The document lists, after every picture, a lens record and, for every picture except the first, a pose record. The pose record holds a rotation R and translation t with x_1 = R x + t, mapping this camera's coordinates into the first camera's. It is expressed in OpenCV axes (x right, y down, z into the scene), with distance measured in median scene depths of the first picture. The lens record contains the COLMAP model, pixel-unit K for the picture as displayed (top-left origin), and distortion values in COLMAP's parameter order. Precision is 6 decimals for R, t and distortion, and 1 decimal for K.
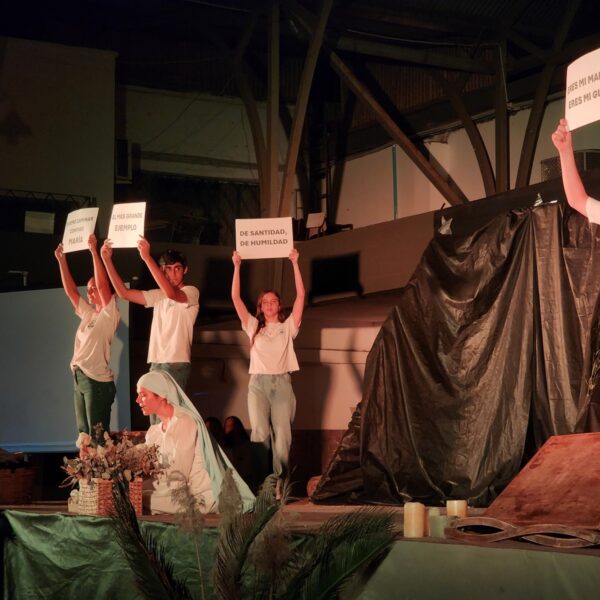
lens RADIAL K [[1524.0, 0, 270.5], [0, 1524.0, 313.6], [0, 0, 1]] dist [-0.113616, 0.939299]
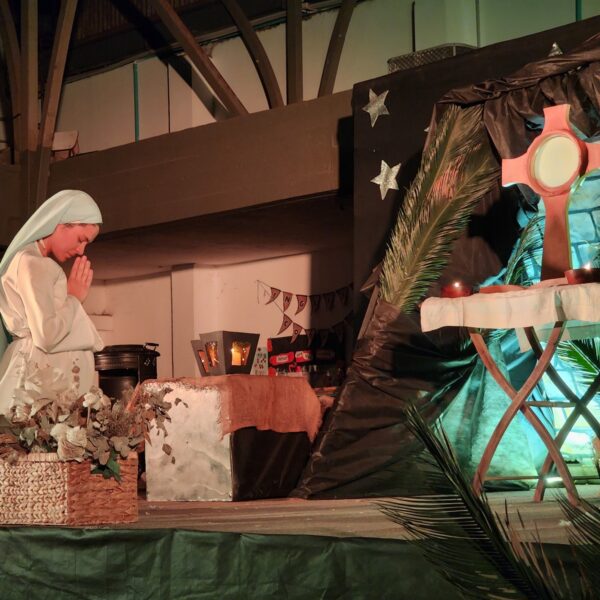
lens RADIAL K [[1559.6, 0, 268.1], [0, 1559.6, 331.9], [0, 0, 1]] dist [0.031290, 0.646479]
pose [[0.964868, 0.002343, 0.262725, -0.097317], [-0.005826, 0.999905, 0.012479, 0.031639], [-0.262671, -0.013571, 0.964790, 0.247933]]
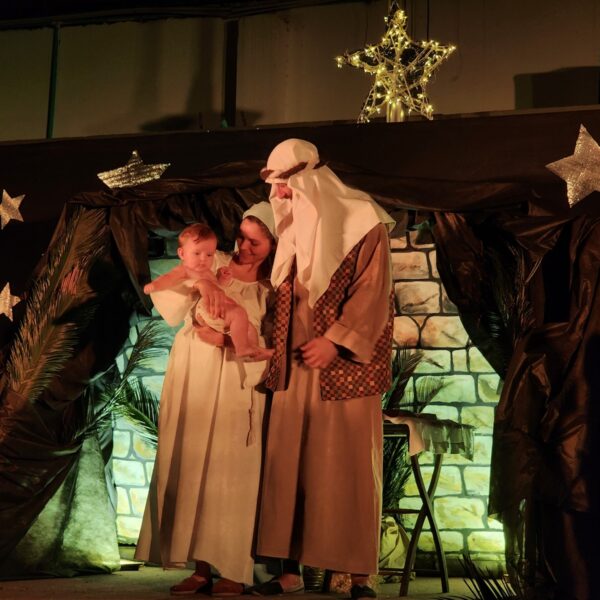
lens RADIAL K [[1552.7, 0, 327.6], [0, 1552.7, 299.5], [0, 0, 1]] dist [-0.128615, 0.247032]
pose [[0.727055, 0.103478, 0.678737, -0.187466], [-0.087057, 0.994492, -0.058362, 0.020849], [-0.681038, -0.016657, 0.732059, 0.273522]]
